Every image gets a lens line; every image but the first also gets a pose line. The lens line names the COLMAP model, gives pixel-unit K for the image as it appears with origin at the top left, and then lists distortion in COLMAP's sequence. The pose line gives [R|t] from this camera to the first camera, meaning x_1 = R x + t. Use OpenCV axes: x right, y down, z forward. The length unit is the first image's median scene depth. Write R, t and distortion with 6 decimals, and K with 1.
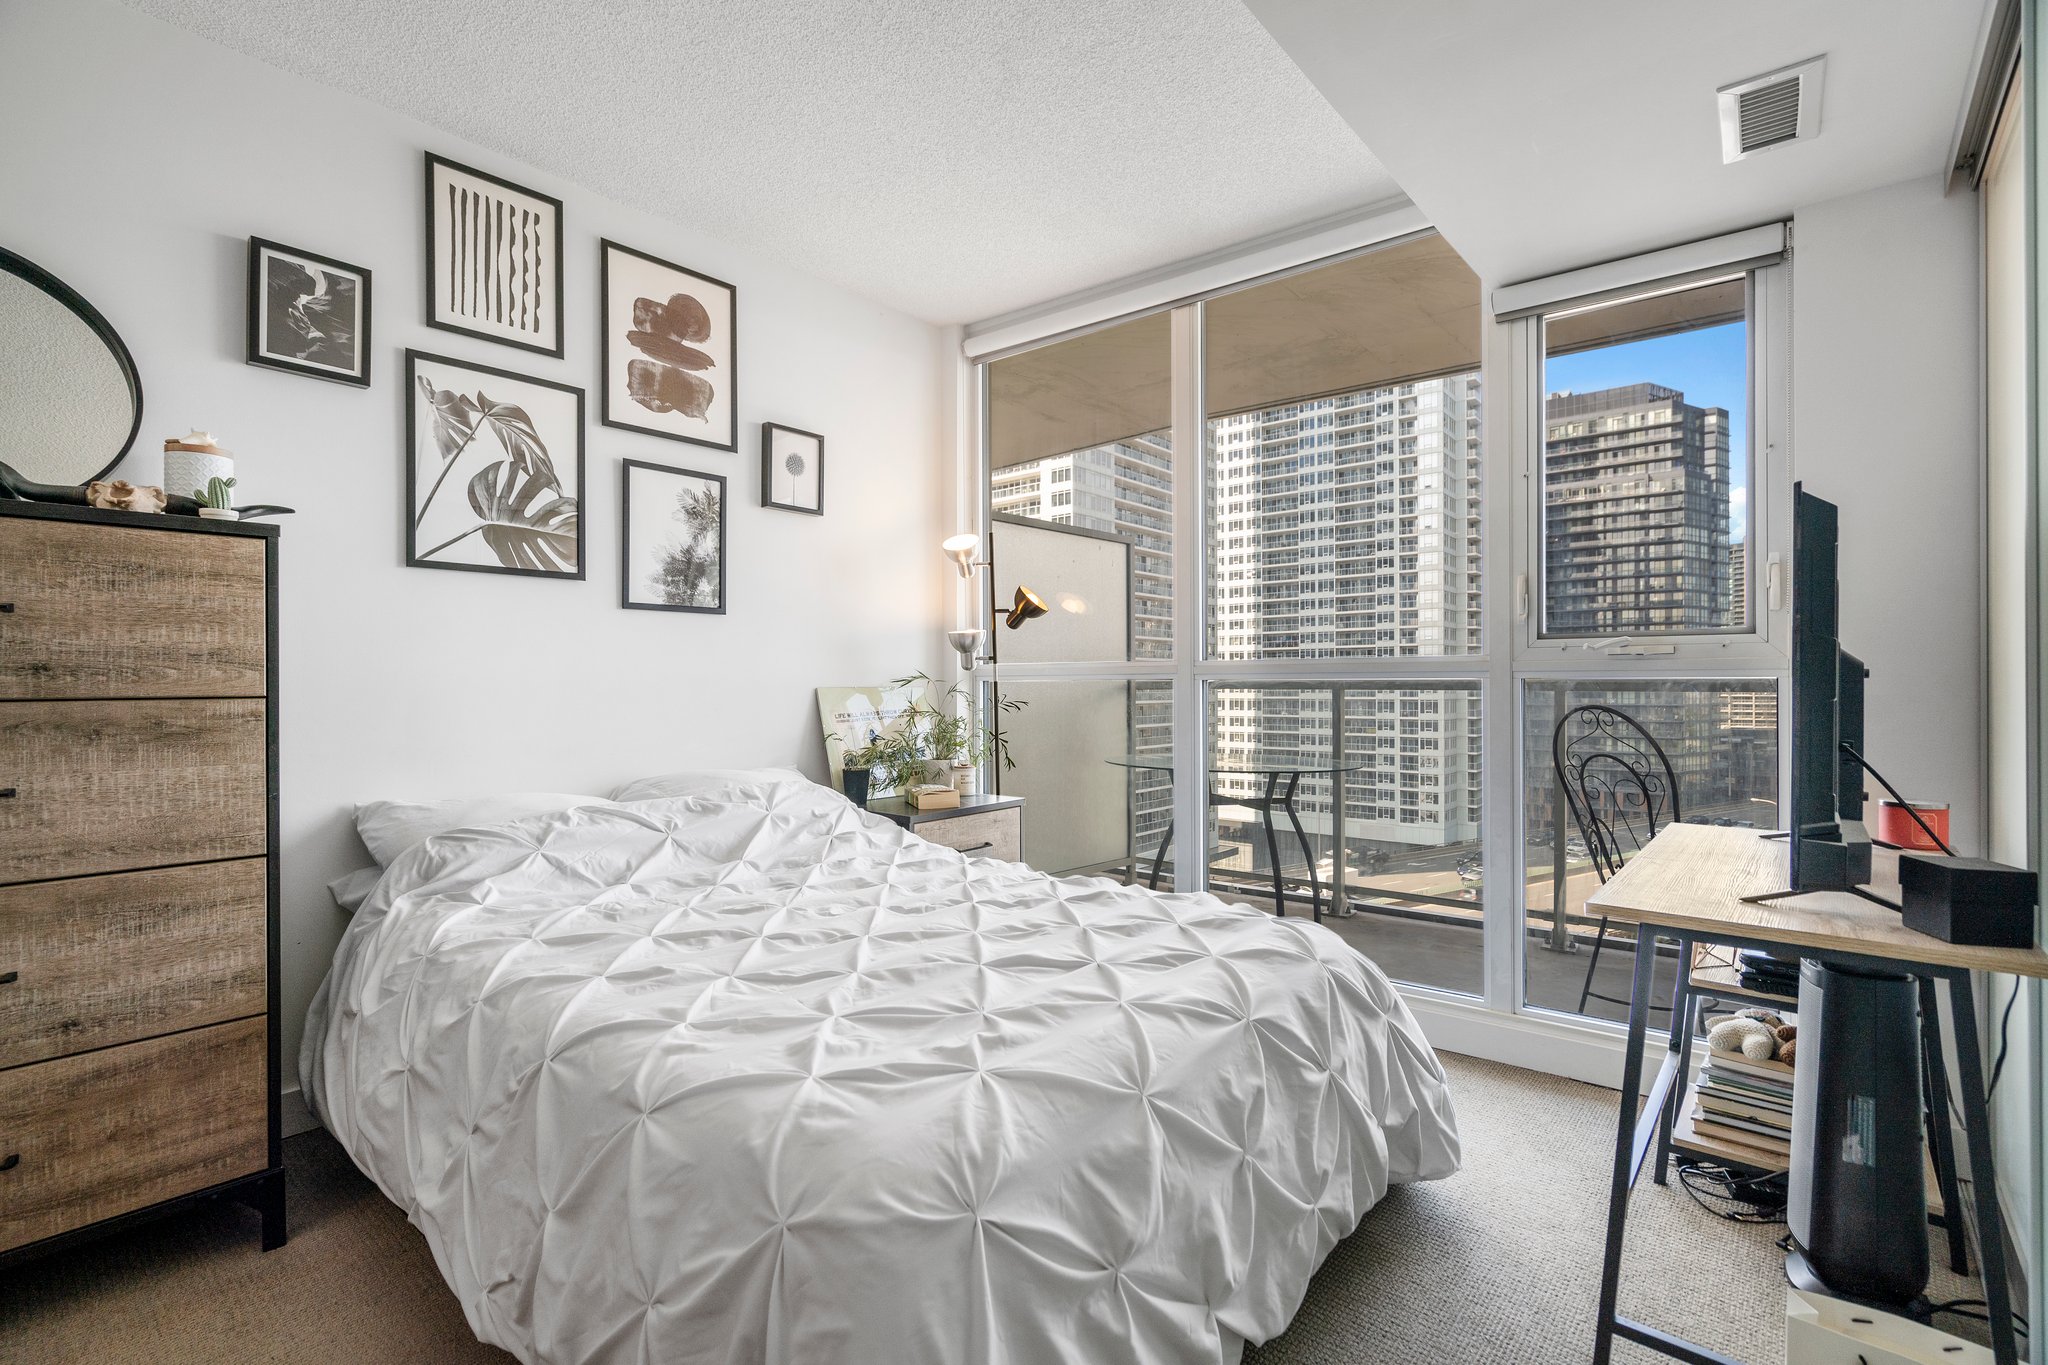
lens RADIAL K [[931.0, 0, 1011.7], [0, 931.0, 683.4], [0, 0, 1]] dist [-0.003539, 0.001117]
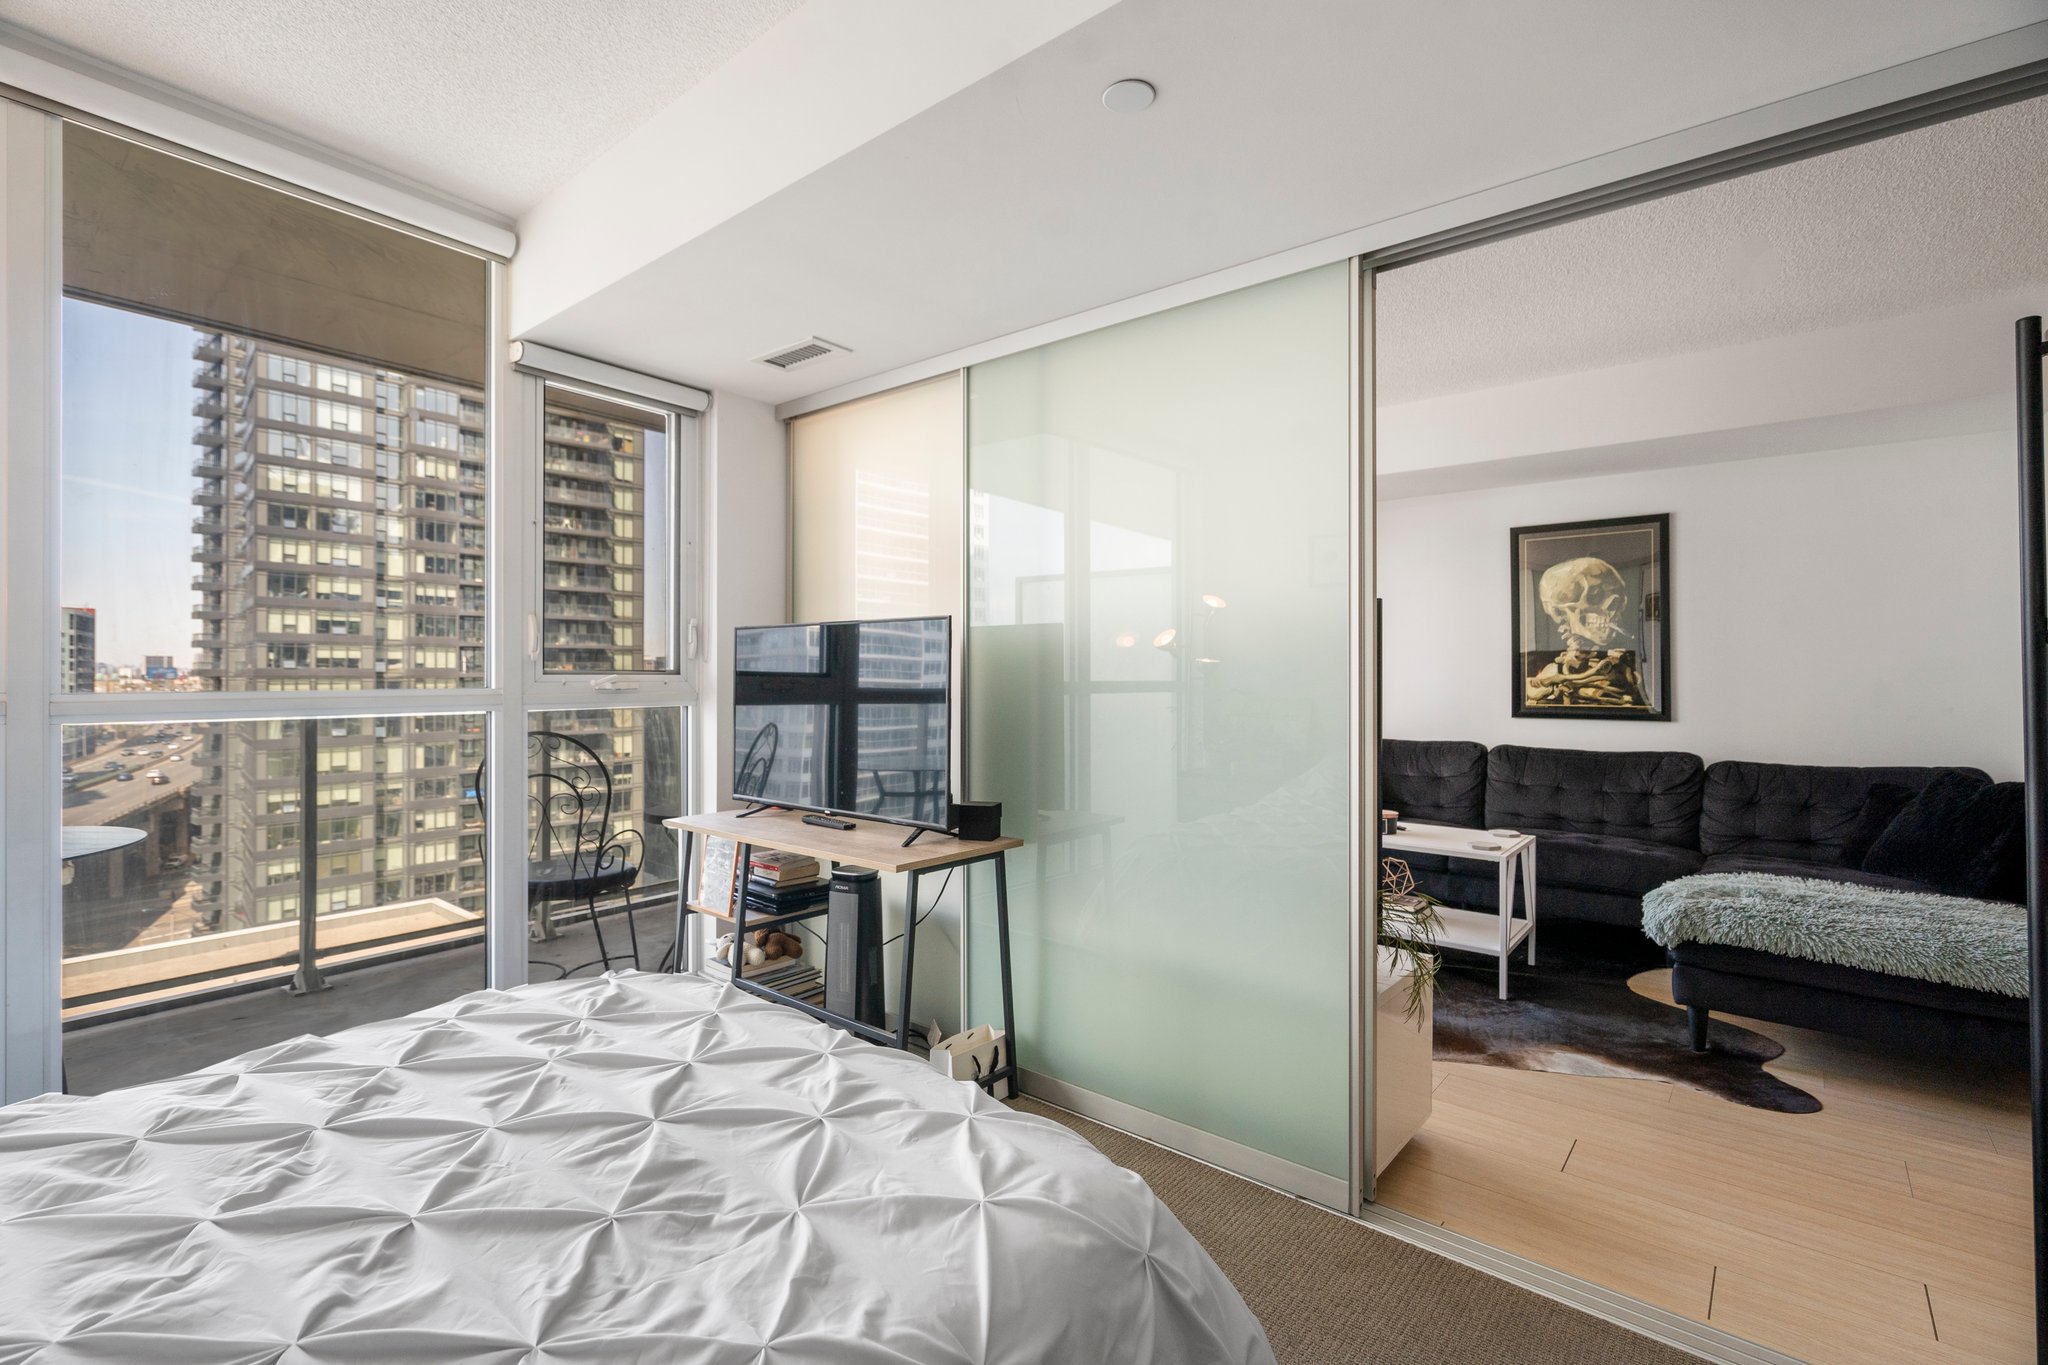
lens RADIAL K [[930.2, 0, 1033.3], [0, 930.2, 669.9], [0, 0, 1]] dist [-0.001309, 0.000044]
pose [[-0.019666, 0.004334, 0.999797, -0.564676], [-0.003127, 0.999985, -0.004396, -0.049908], [-0.999802, -0.003213, -0.019652, 0.480082]]
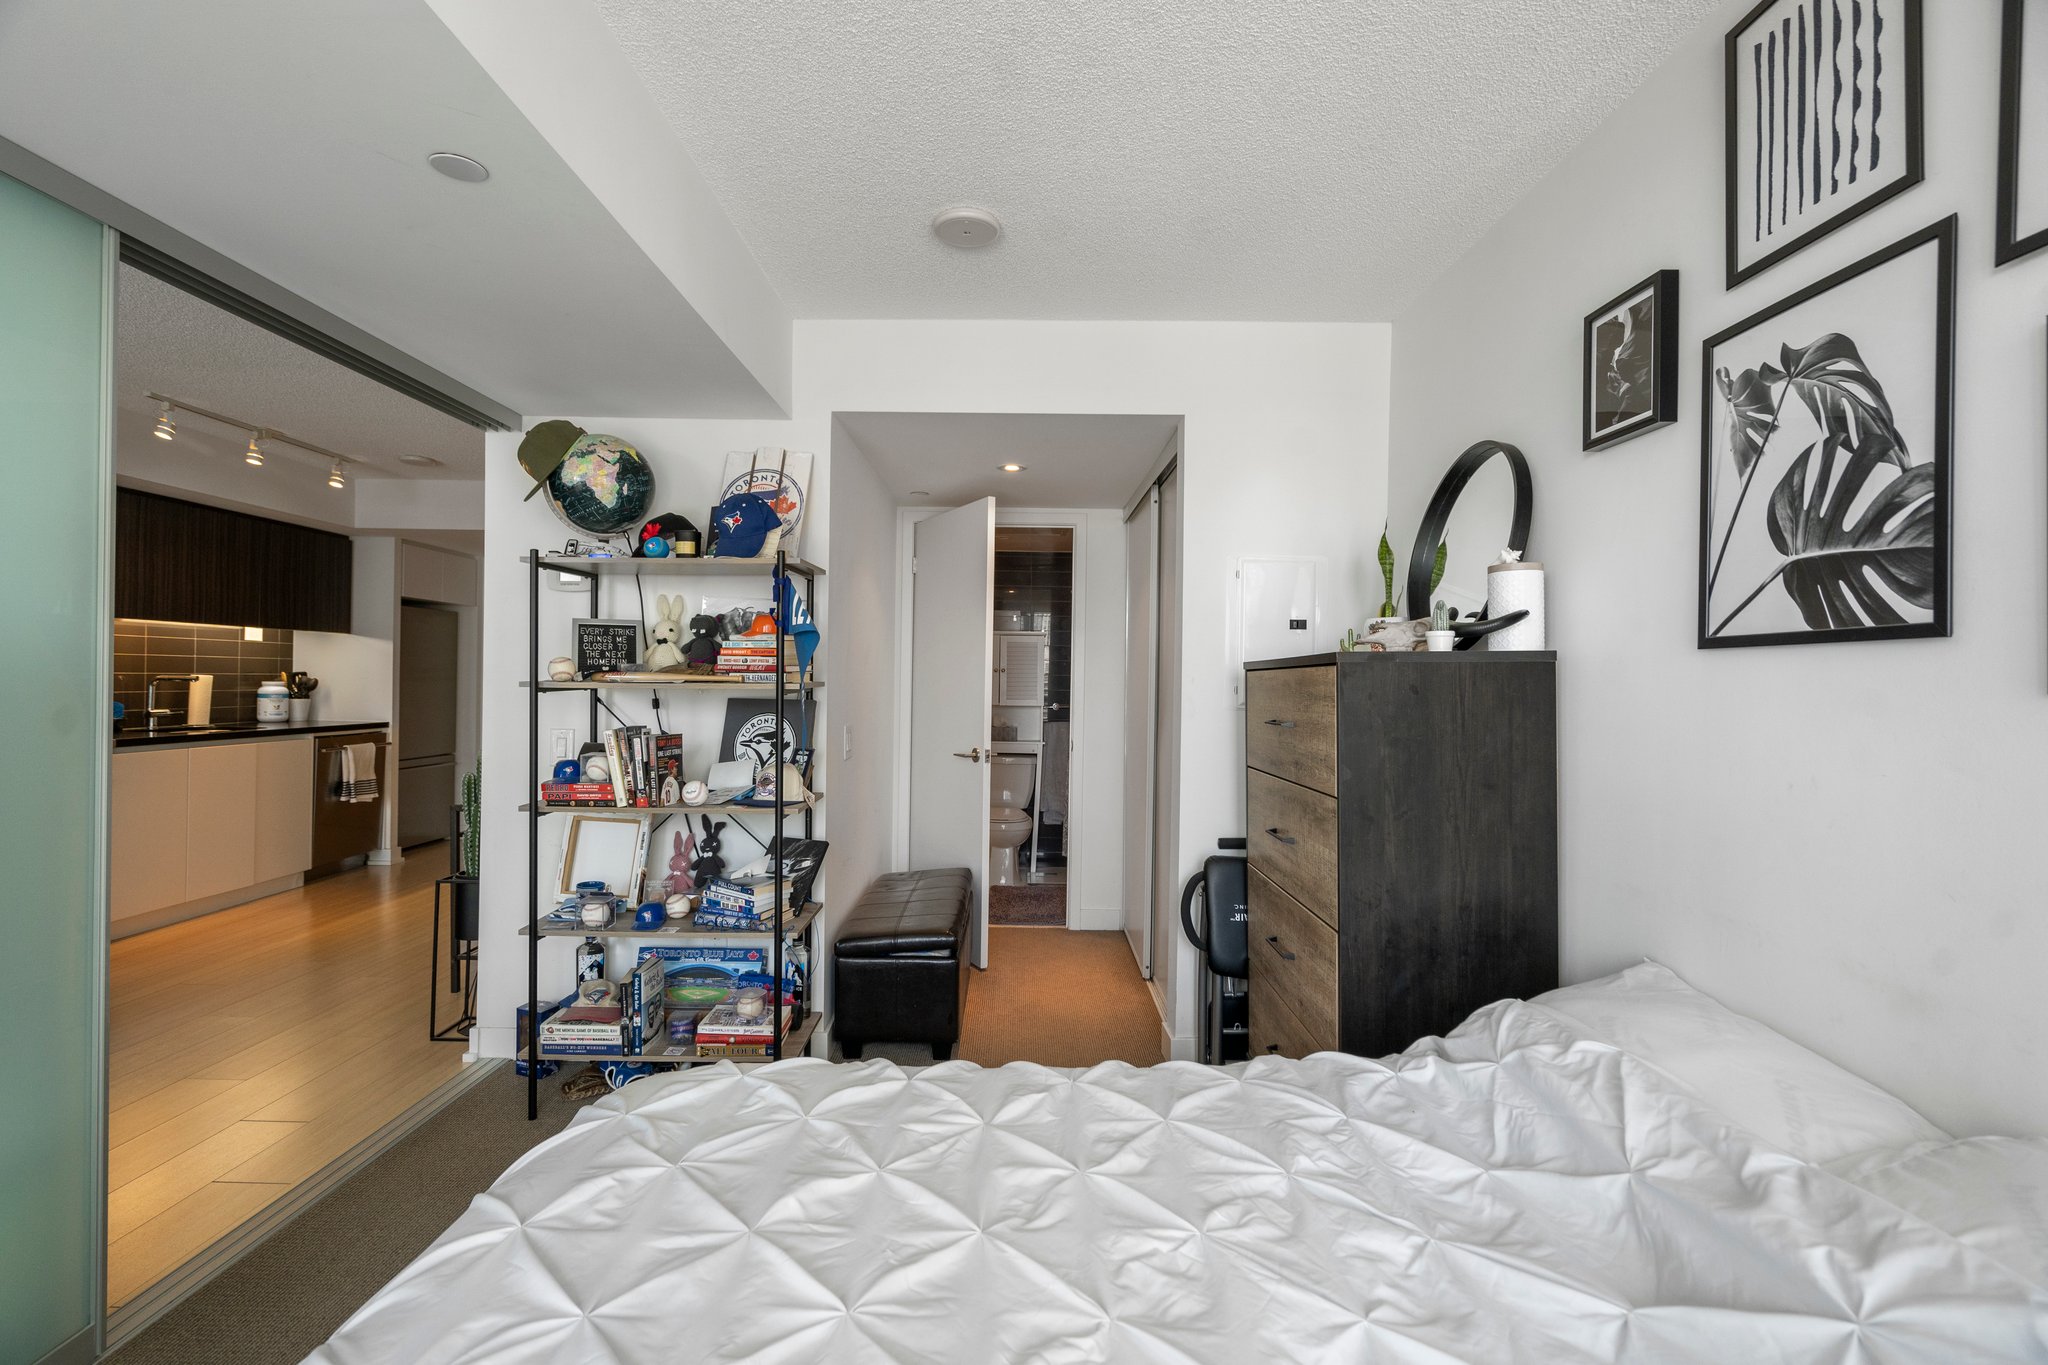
lens RADIAL K [[929.2, 0, 1010.8], [0, 929.2, 674.2], [0, 0, 1]] dist [-0.002335, 0.005245]
pose [[-0.758576, -0.012207, -0.651471, 0.201859], [-0.011507, 0.999920, -0.005338, -0.093909], [0.651483, 0.003447, -0.758655, 1.159252]]
